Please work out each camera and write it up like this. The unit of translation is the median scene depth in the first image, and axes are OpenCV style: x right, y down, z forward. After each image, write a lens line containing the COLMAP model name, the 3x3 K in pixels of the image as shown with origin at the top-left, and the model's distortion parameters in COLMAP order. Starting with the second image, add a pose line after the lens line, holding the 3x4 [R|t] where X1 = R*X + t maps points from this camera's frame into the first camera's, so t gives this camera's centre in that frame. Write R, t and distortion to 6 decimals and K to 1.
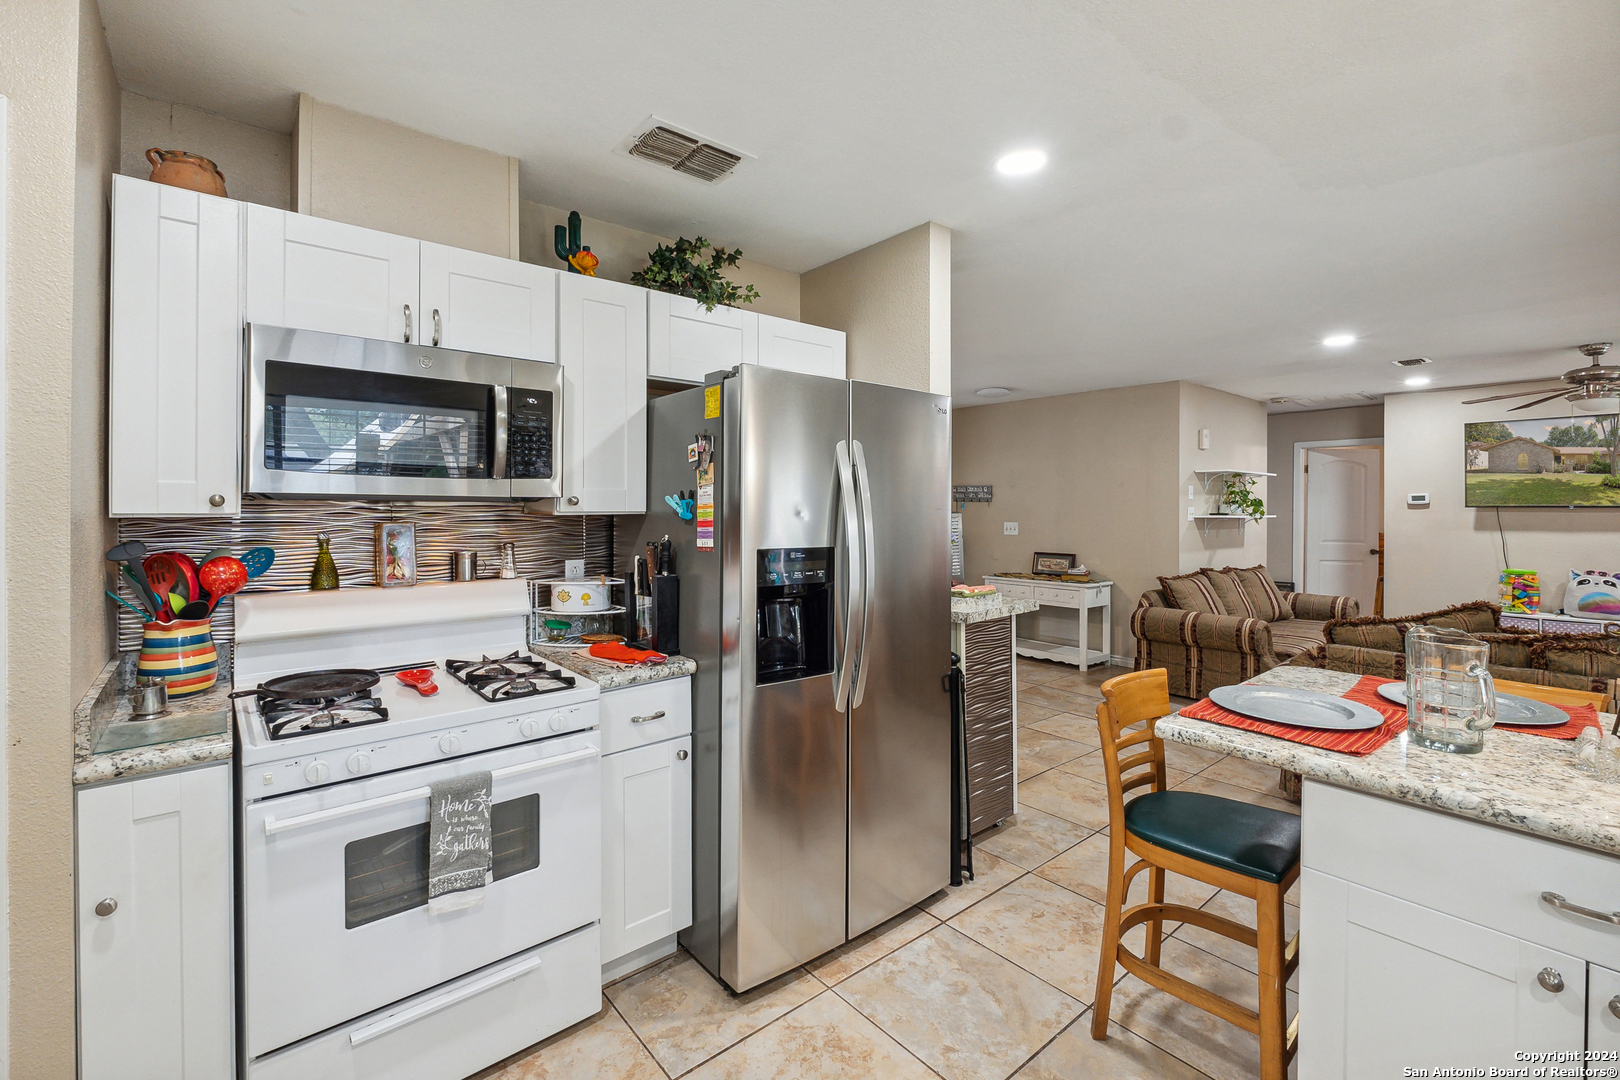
lens RADIAL K [[704.0, 0, 802.6], [0, 704.0, 511.0], [0, 0, 1]] dist [-0.005502, -0.000269]
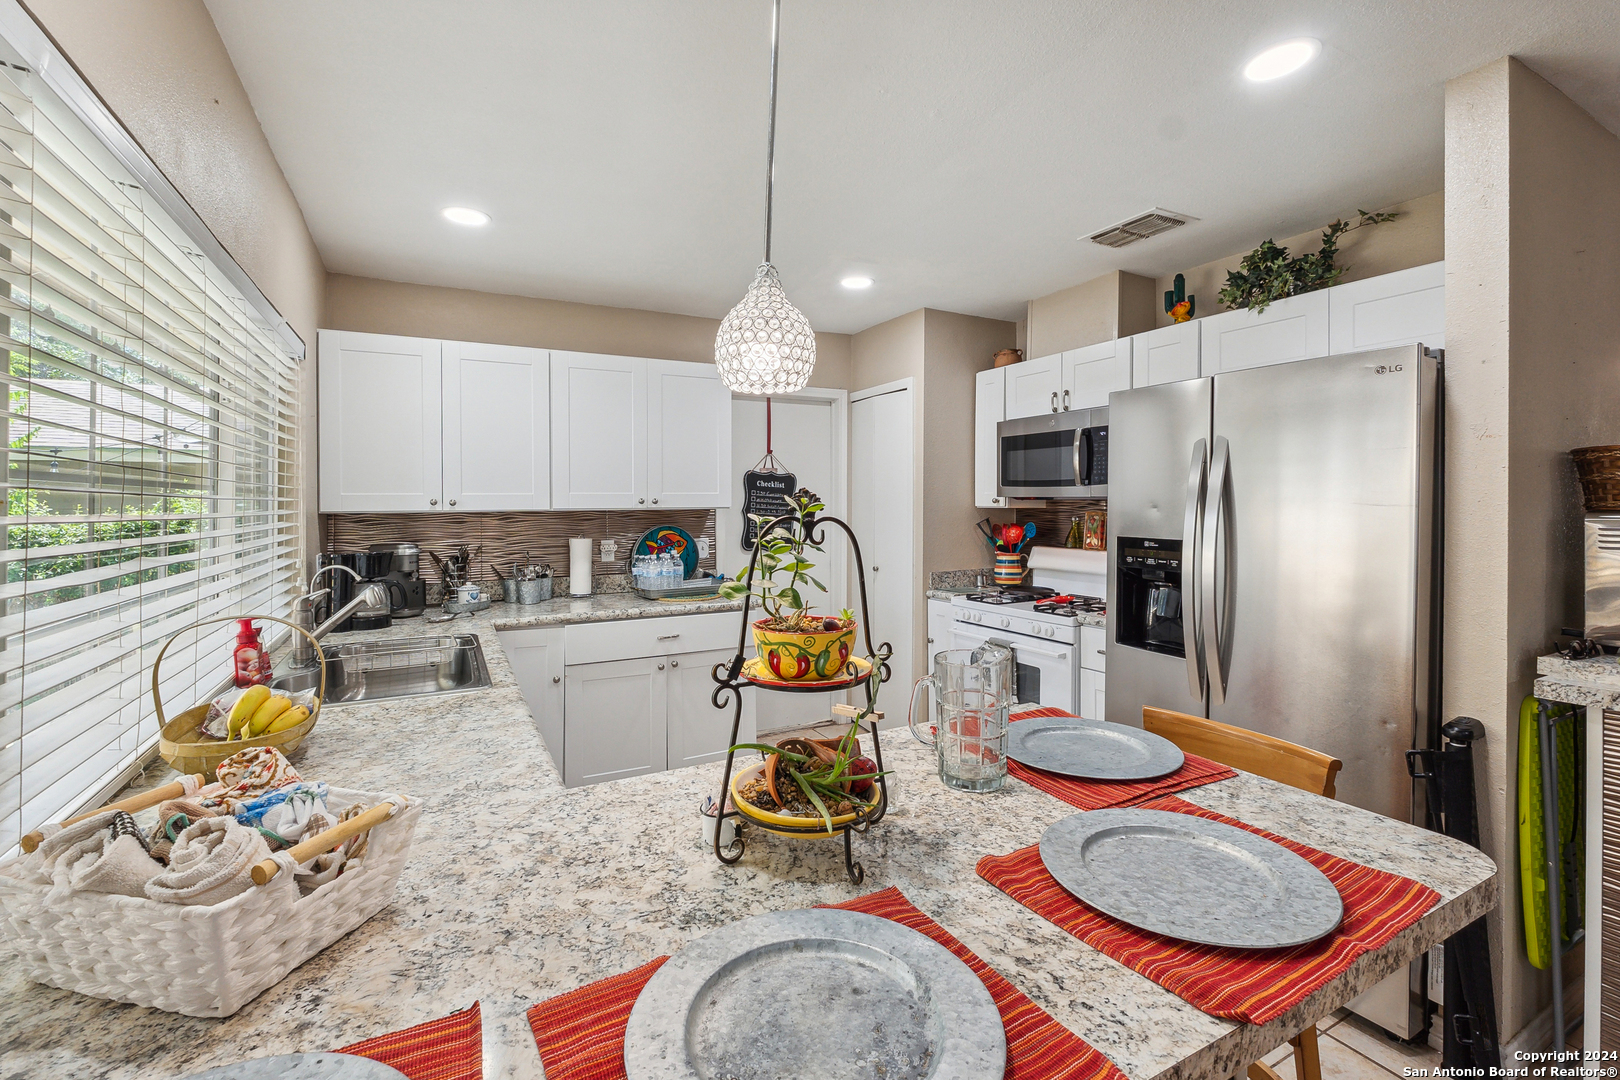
lens RADIAL K [[704.0, 0, 787.6], [0, 704.0, 507.4], [0, 0, 1]] dist [-0.005502, -0.000269]
pose [[-0.204708, 0.005246, -0.978809, 0.457287], [-0.001127, 0.999984, 0.005595, -0.001332], [0.978822, 0.002249, -0.204699, 0.236171]]
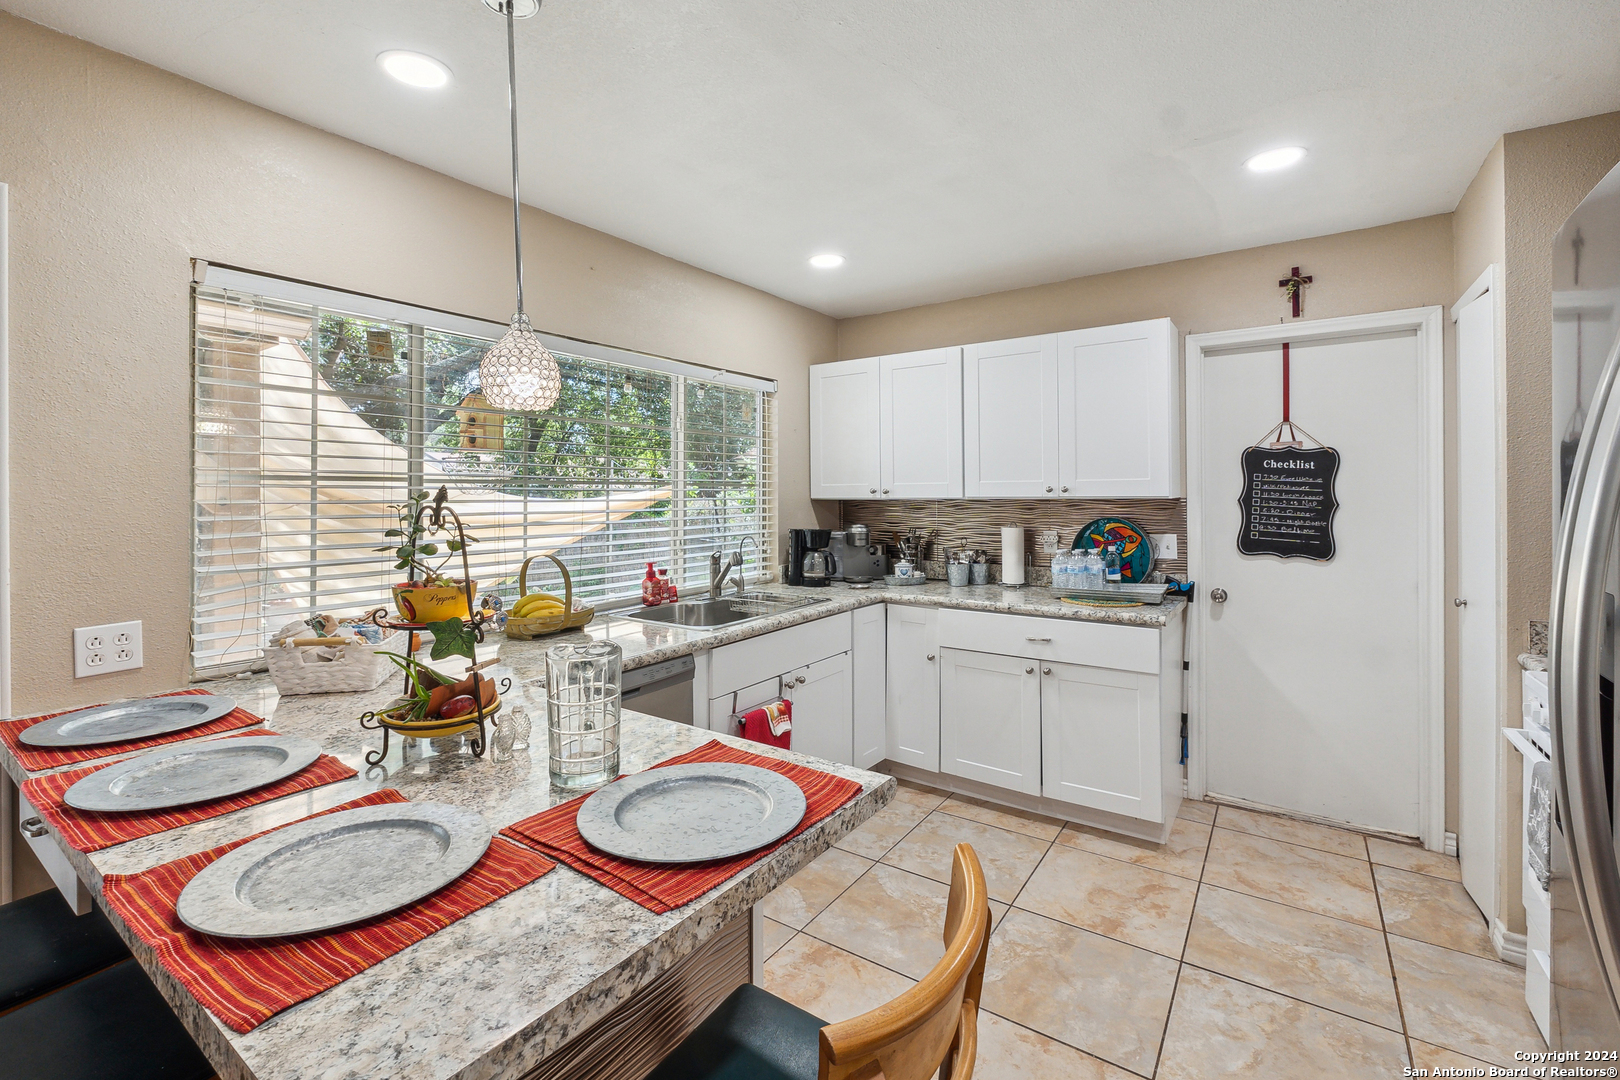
lens RADIAL K [[704.0, 0, 804.9], [0, 704.0, 490.4], [0, 0, 1]] dist [-0.005502, -0.000269]
pose [[-0.962451, 0.002343, -0.271446, 0.223482], [0.002170, 0.999997, 0.000939, -0.003285], [0.271447, 0.000314, -0.962453, 0.476415]]
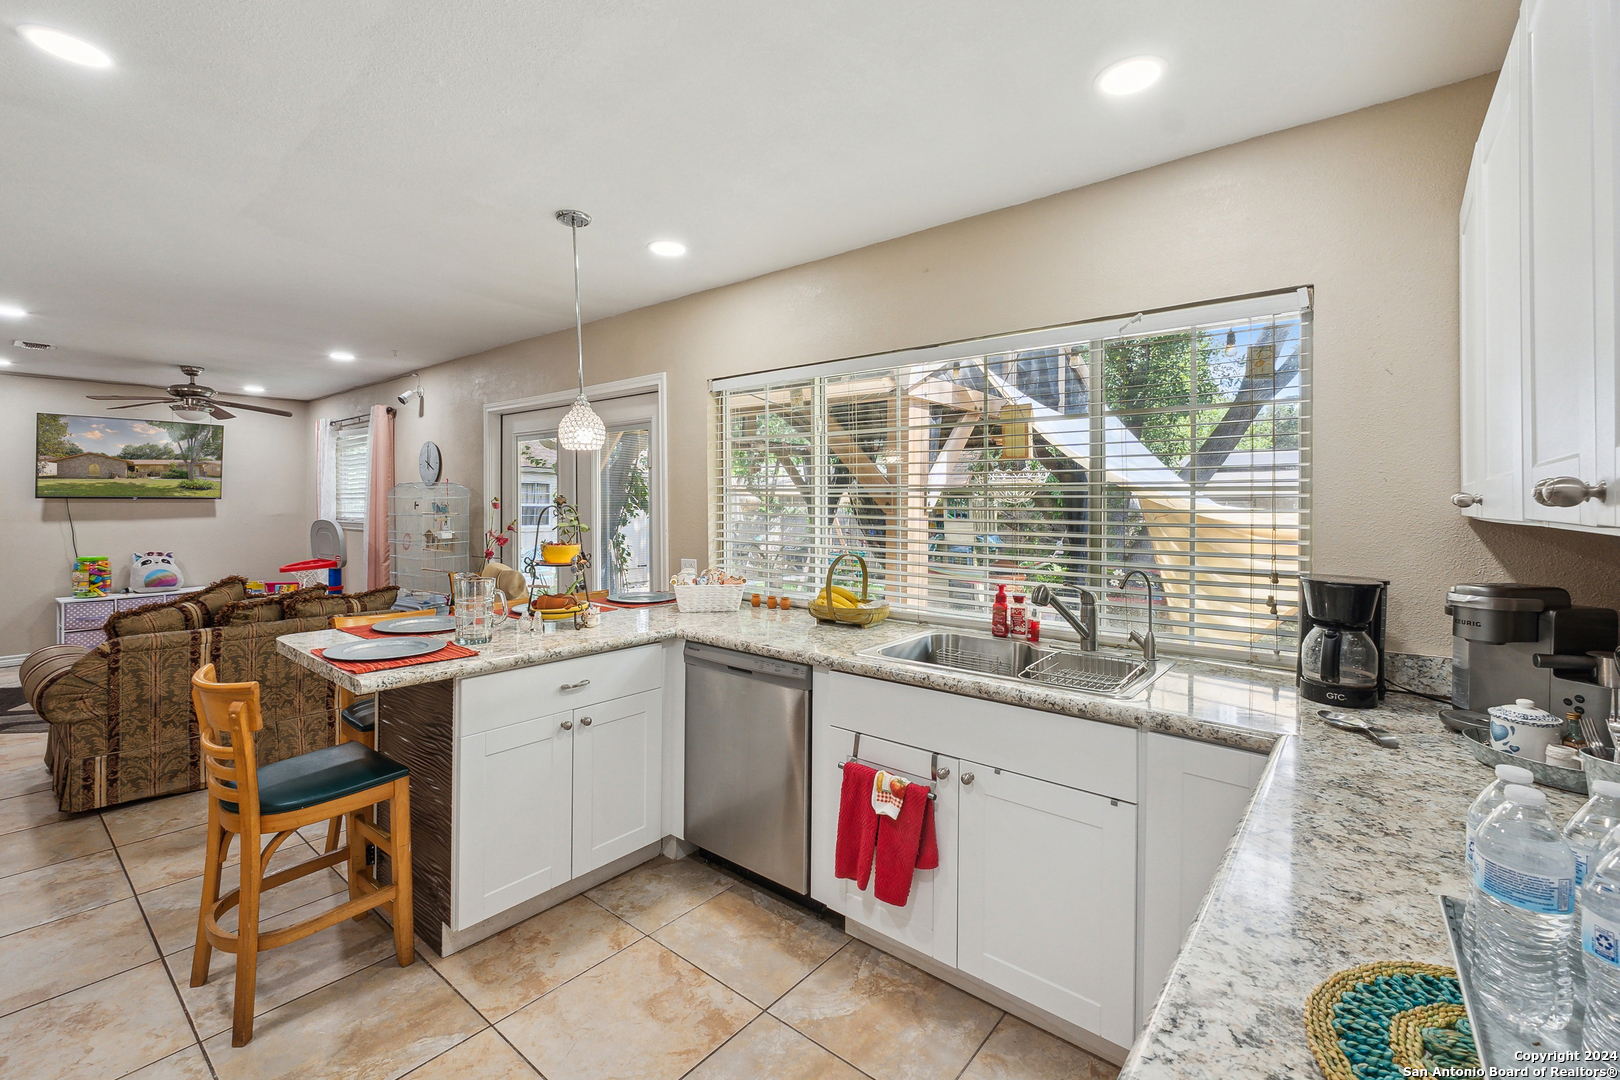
lens RADIAL K [[704.0, 0, 797.2], [0, 704.0, 501.3], [0, 0, 1]] dist [-0.005502, -0.000269]
pose [[-0.181000, 0.000464, 0.983483, -0.221680], [-0.000893, 0.999999, -0.000636, -0.000490], [-0.983483, -0.000994, -0.181000, 0.137487]]
